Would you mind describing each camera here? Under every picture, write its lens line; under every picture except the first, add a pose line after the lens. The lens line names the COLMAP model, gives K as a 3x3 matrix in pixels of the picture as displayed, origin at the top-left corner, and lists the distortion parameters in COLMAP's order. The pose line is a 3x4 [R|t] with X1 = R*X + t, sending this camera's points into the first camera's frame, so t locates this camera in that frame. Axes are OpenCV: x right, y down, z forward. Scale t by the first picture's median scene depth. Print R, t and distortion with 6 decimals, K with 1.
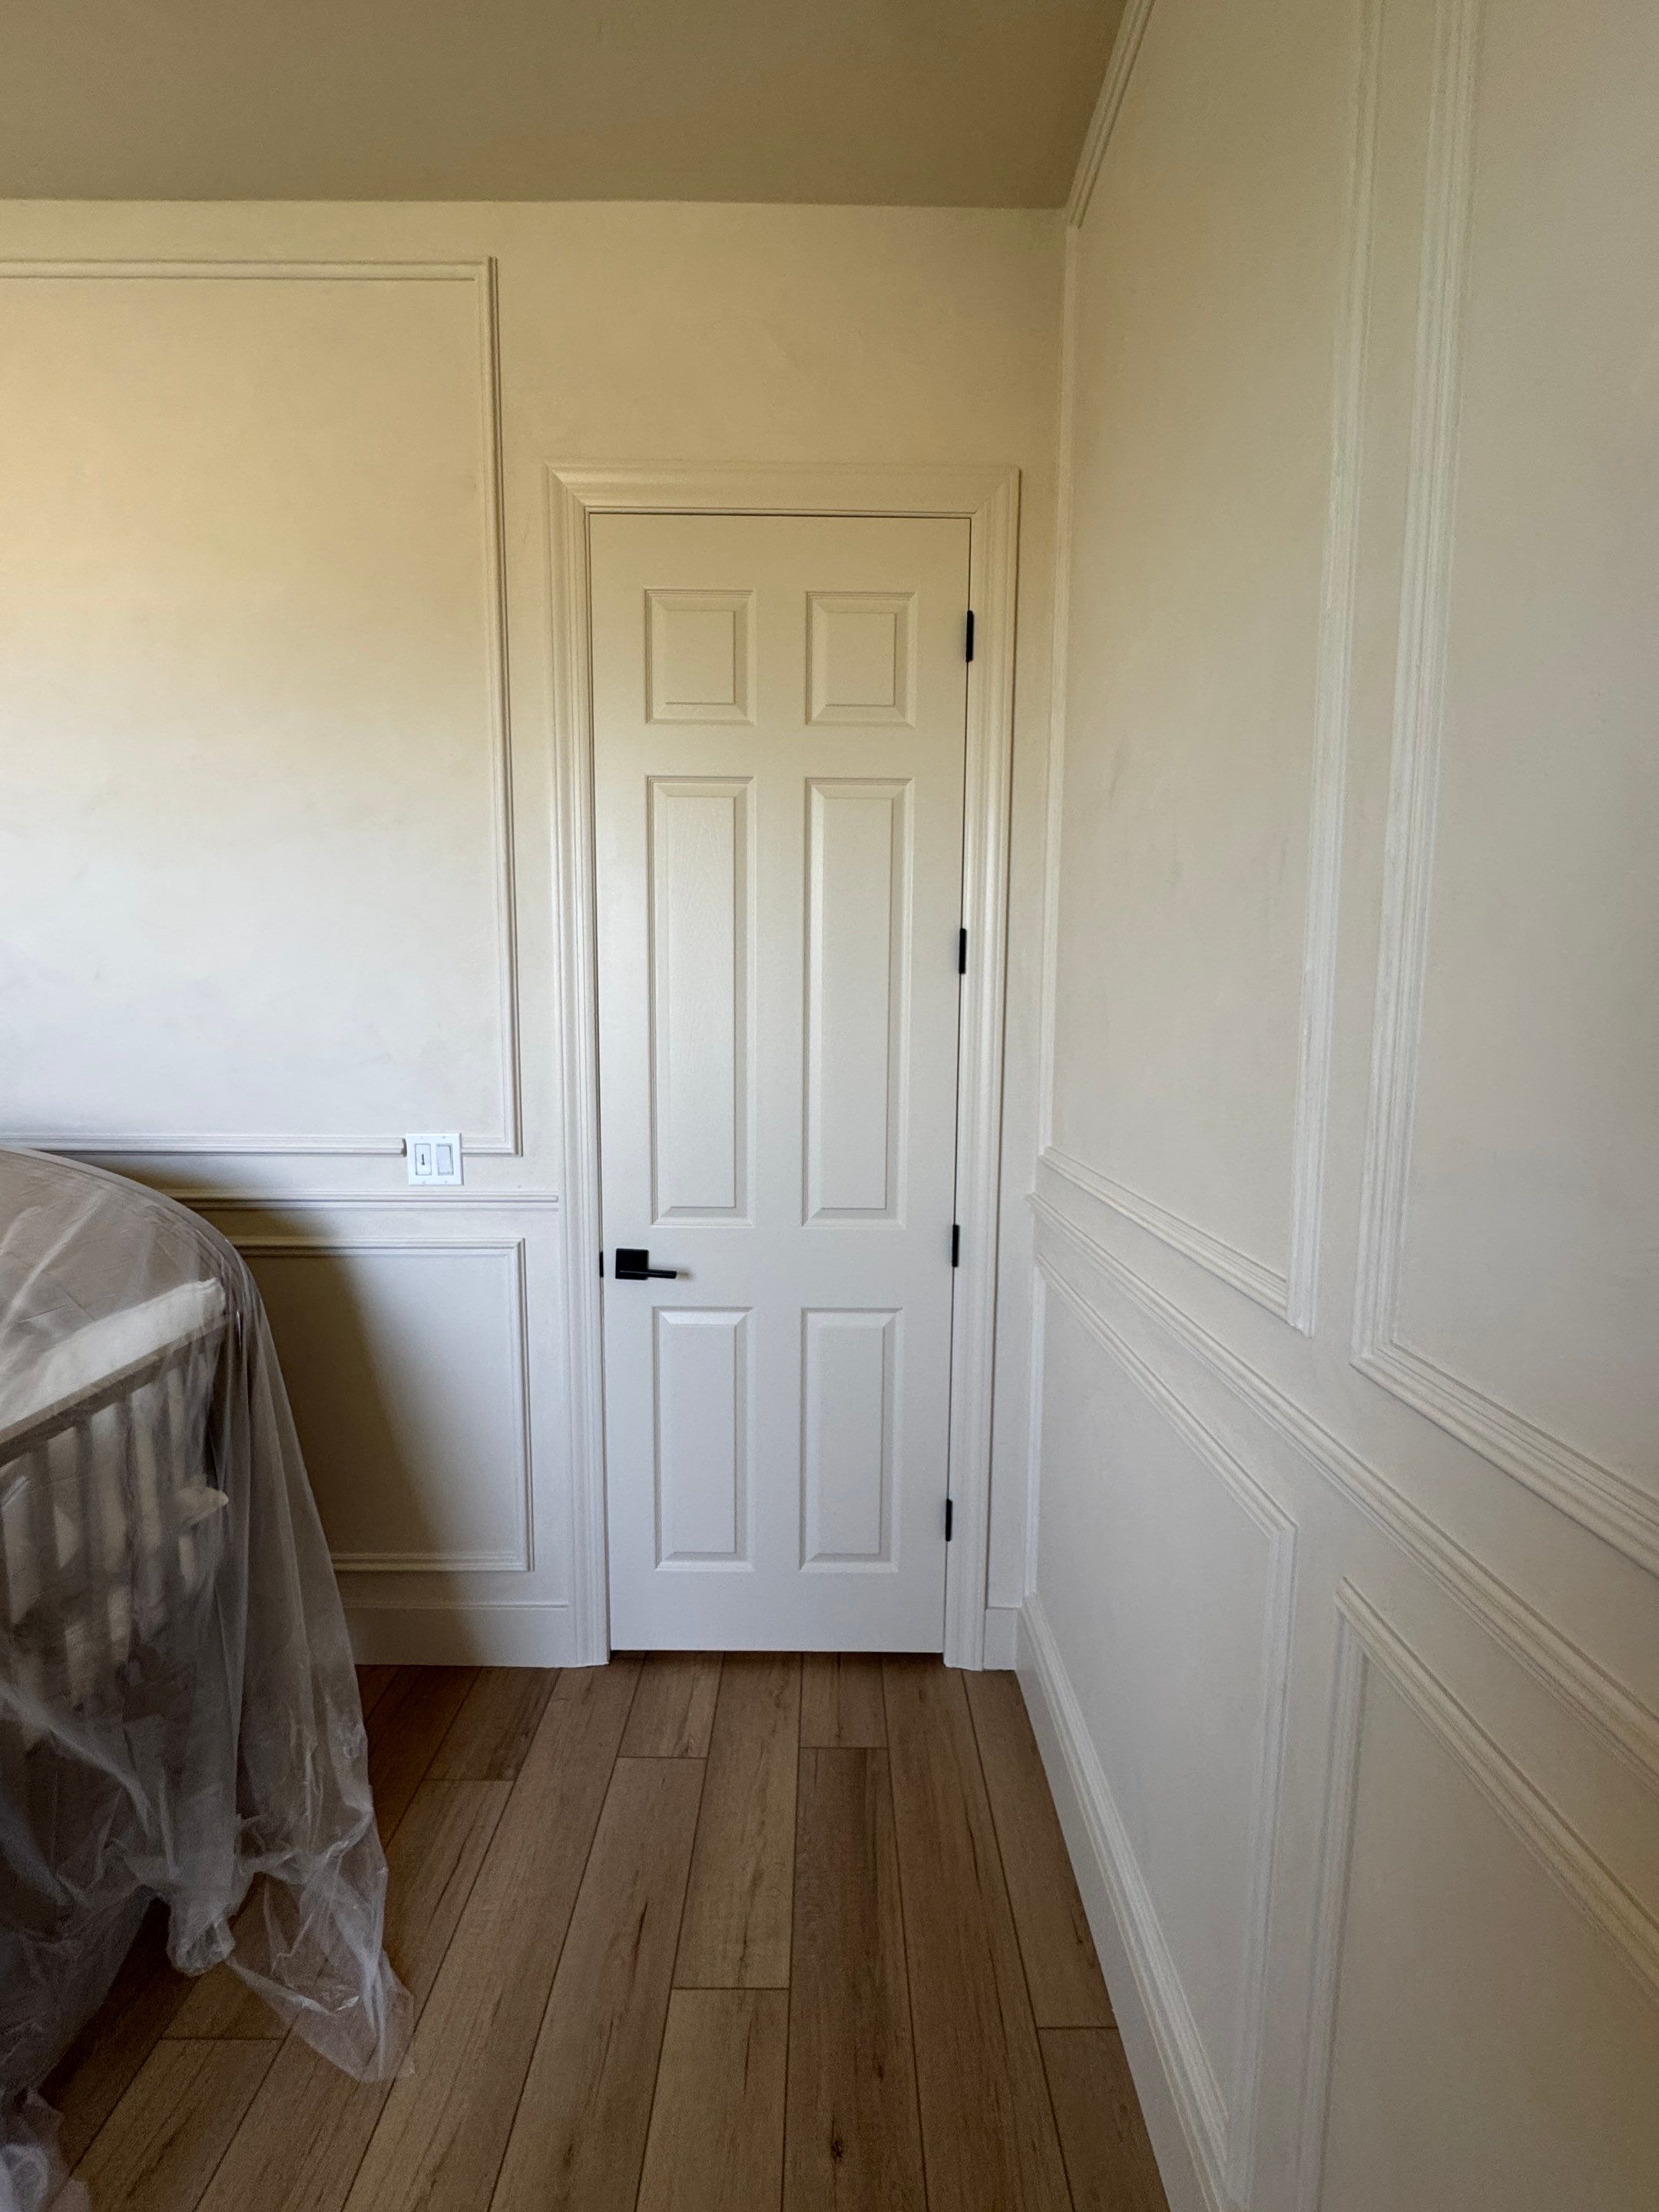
lens RADIAL K [[899.5, 0, 822.1], [0, 899.5, 1092.0], [0, 0, 1]] dist [-0.001630, 0.003667]
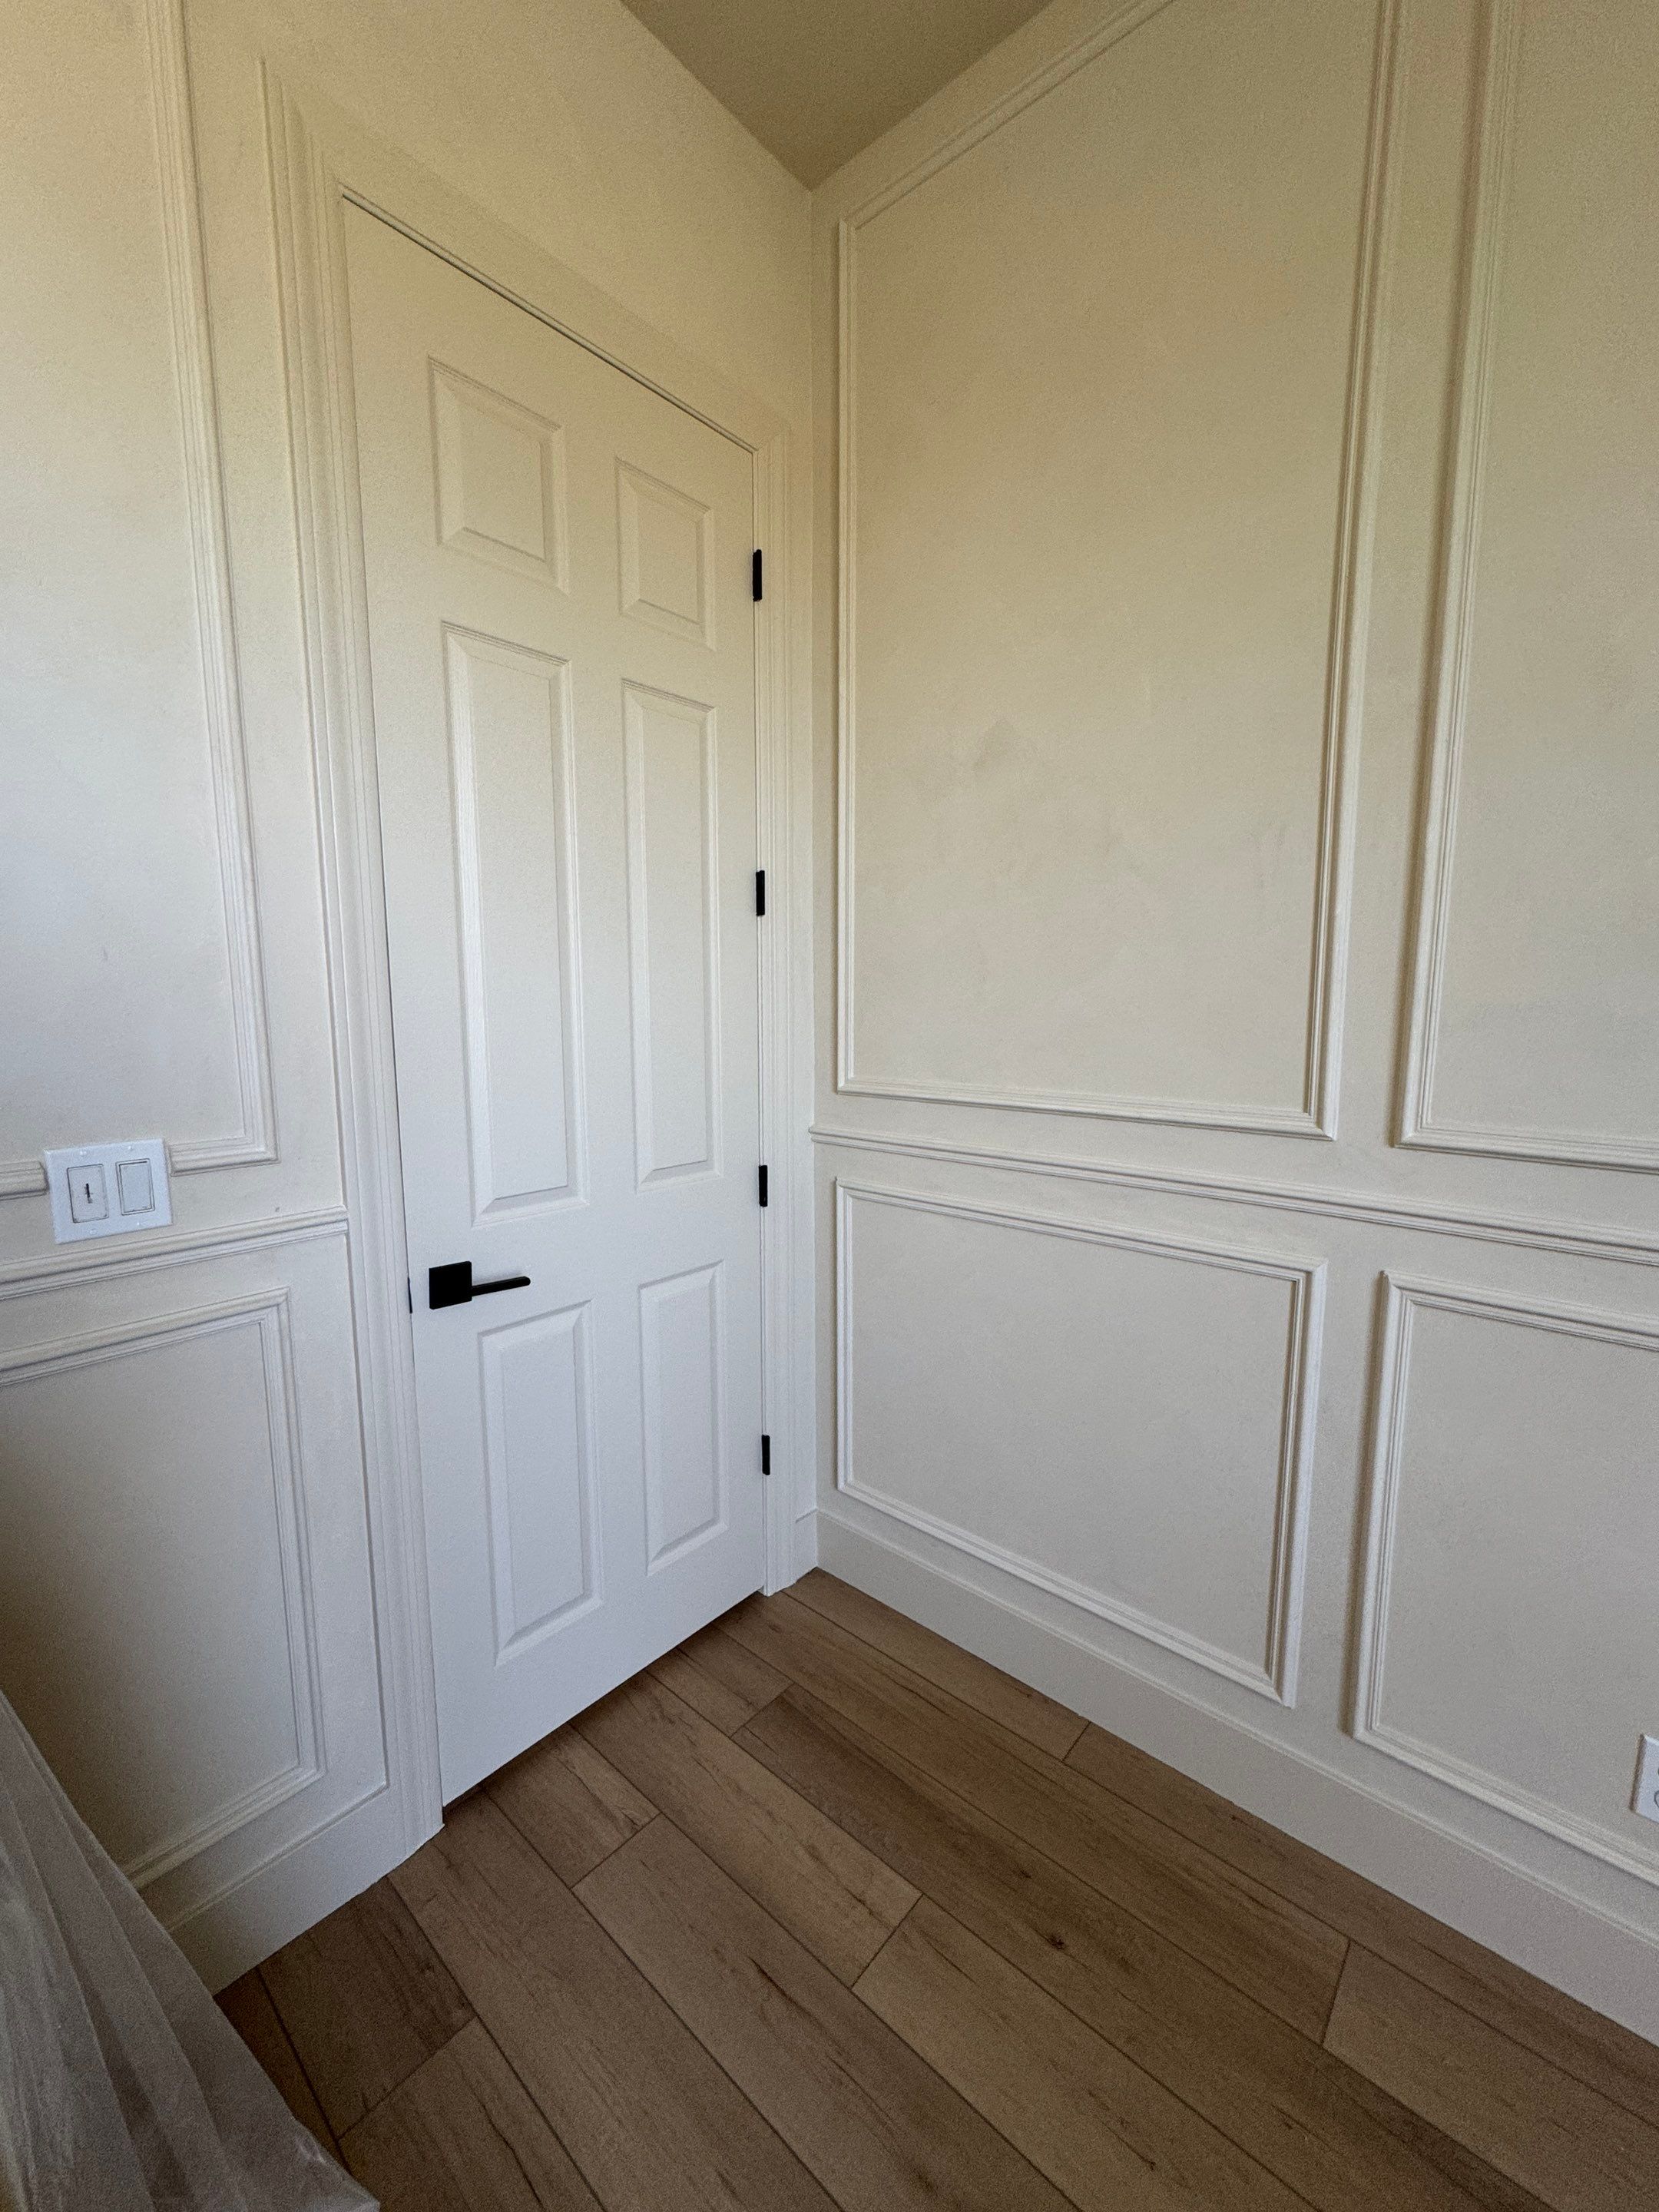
lens RADIAL K [[901.9, 0, 788.9], [0, 901.9, 1106.5], [0, 0, 1]] dist [-0.002738, -0.000154]
pose [[0.661854, -0.099457, 0.743006, -0.581449], [0.080830, 0.994849, 0.061166, 0.021897], [-0.745262, 0.019574, 0.666484, 0.298113]]
